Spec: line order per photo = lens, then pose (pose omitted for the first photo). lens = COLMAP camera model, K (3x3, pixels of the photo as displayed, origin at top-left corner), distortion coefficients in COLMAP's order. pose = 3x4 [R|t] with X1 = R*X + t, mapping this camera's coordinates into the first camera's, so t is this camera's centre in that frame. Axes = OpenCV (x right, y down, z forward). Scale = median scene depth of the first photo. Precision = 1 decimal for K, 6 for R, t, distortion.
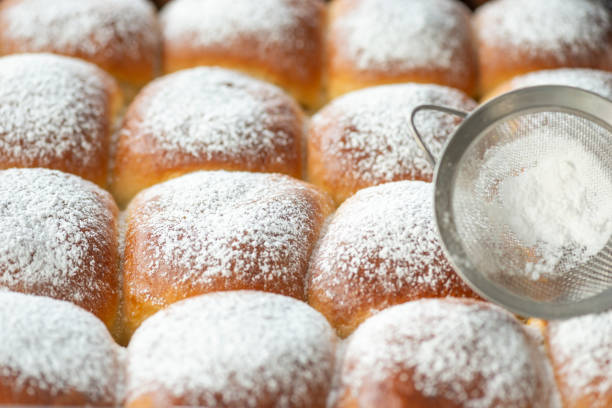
lens RADIAL K [[2171.4, 0, 306.0], [0, 2171.4, 204.0], [0, 0, 1]] dist [-0.033482, 0.383725]
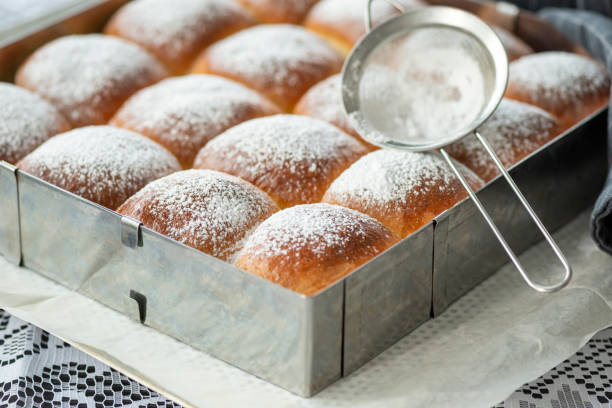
lens RADIAL K [[2171.4, 0, 306.0], [0, 2171.4, 204.0], [0, 0, 1]] dist [-0.033482, 0.383725]
pose [[0.759143, 0.293240, -0.581130, 0.894418], [-0.350774, 0.936352, 0.014262, 0.023191], [0.548324, 0.193018, 0.813686, -0.111293]]
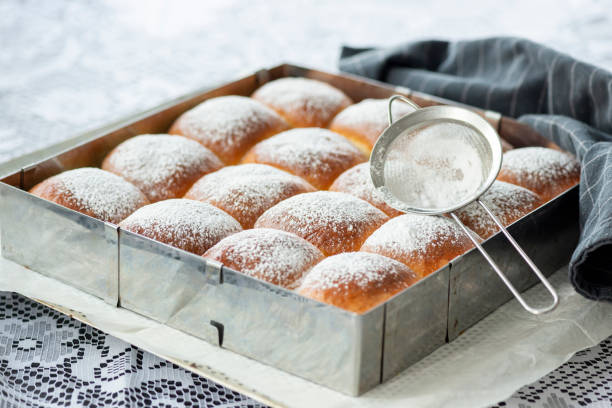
lens RADIAL K [[2171.4, 0, 306.0], [0, 2171.4, 204.0], [0, 0, 1]] dist [-0.033482, 0.383725]
pose [[0.784545, 0.238456, -0.572387, 1.059822], [-0.348500, 0.933078, -0.088954, 0.170277], [0.512871, 0.269265, 0.815144, -0.443493]]
